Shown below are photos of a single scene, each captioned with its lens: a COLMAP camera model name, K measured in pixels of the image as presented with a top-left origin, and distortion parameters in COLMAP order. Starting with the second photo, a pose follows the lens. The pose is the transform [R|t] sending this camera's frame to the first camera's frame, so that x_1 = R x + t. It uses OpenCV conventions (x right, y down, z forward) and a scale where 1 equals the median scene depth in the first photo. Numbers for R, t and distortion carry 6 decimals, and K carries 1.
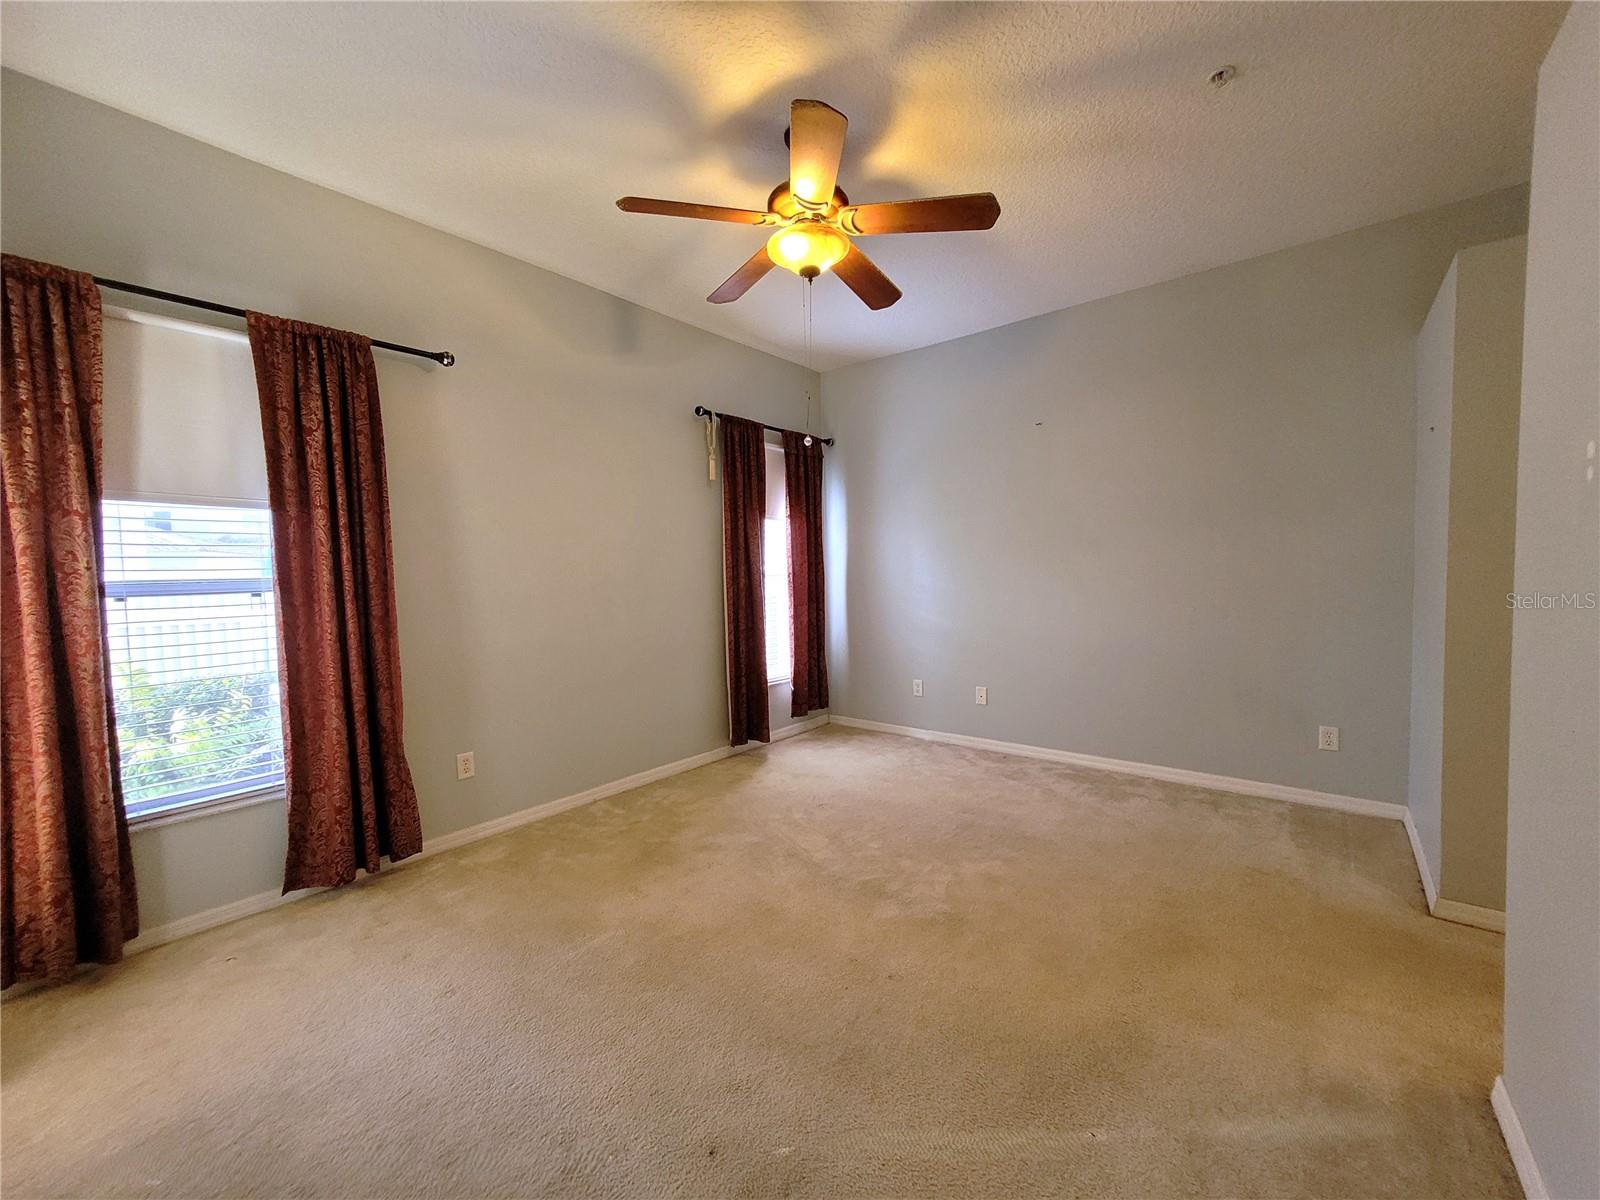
lens RADIAL K [[636.4, 0, 819.8], [0, 636.4, 603.9], [0, 0, 1]] dist [0.000878, -0.000210]
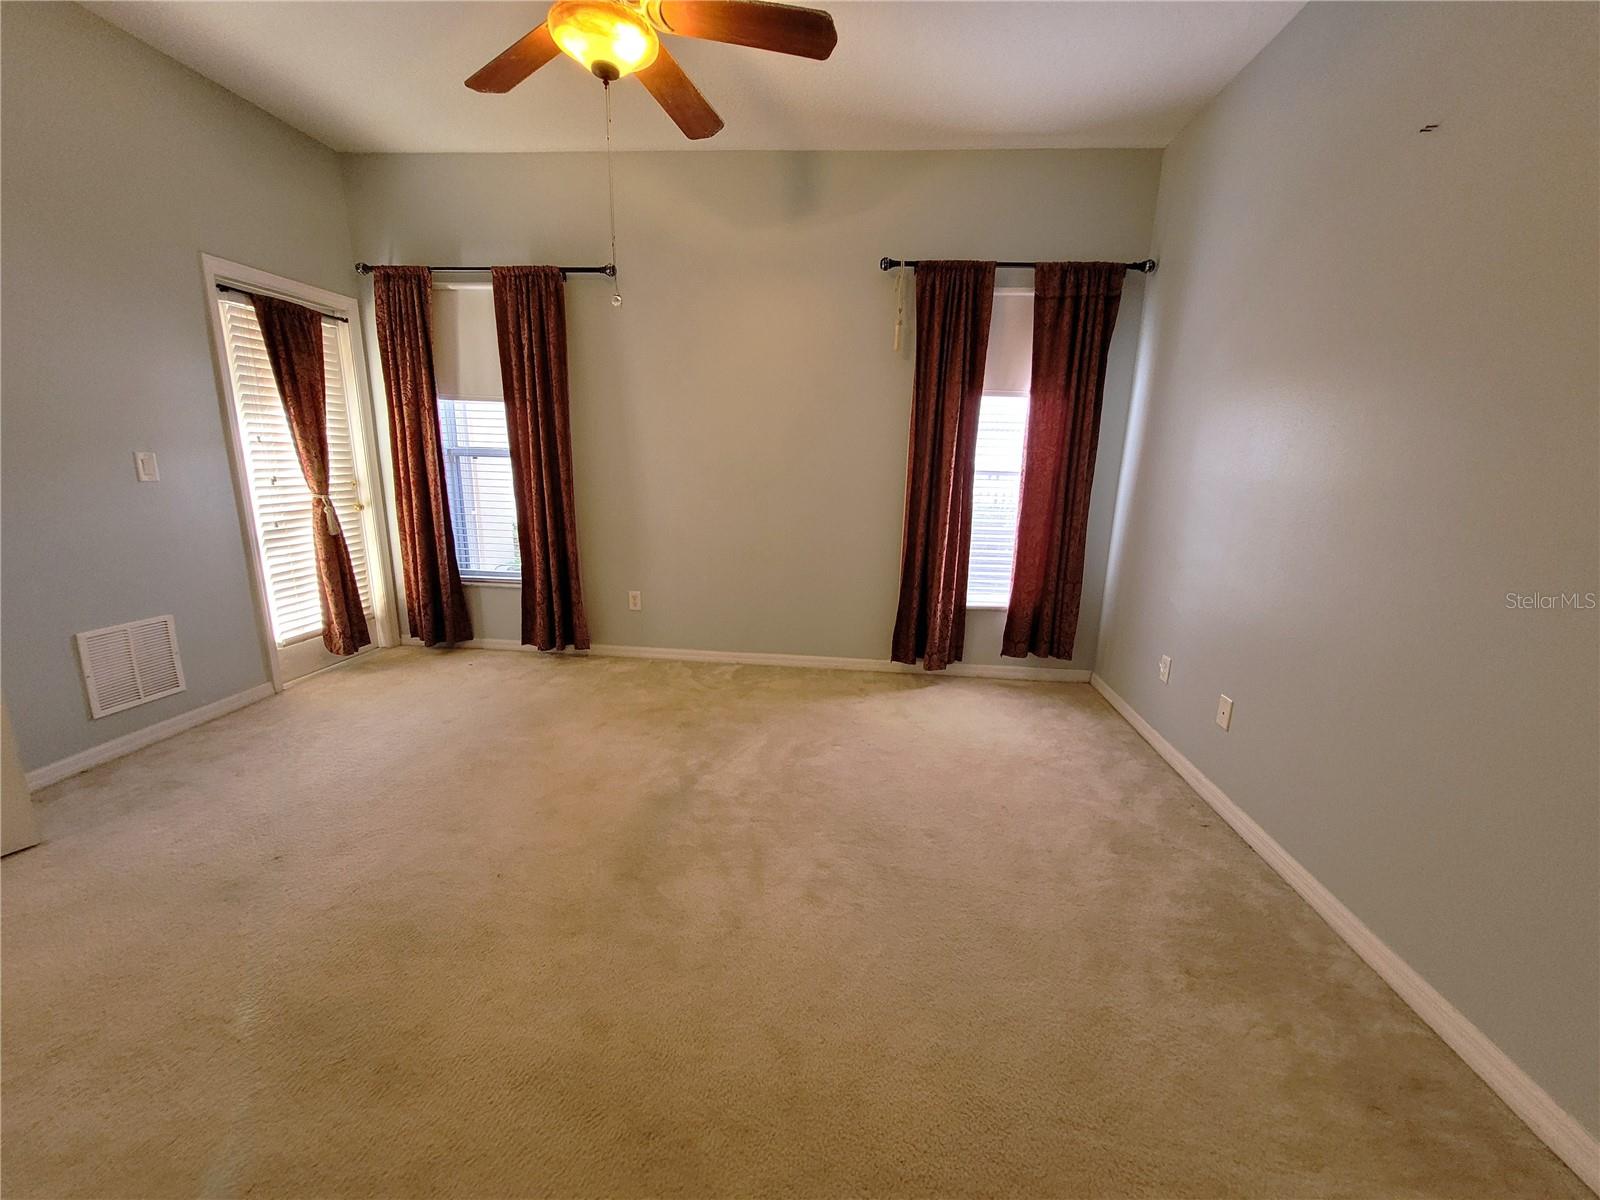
lens RADIAL K [[652.4, 0, 853.8], [0, 652.4, 613.2], [0, 0, 1]] dist [0.000206, 0.000032]
pose [[0.545348, 0.231705, -0.805549, 0.707248], [-0.085996, 0.971430, 0.221199, -0.053072], [0.833787, -0.051356, 0.549693, 0.569881]]
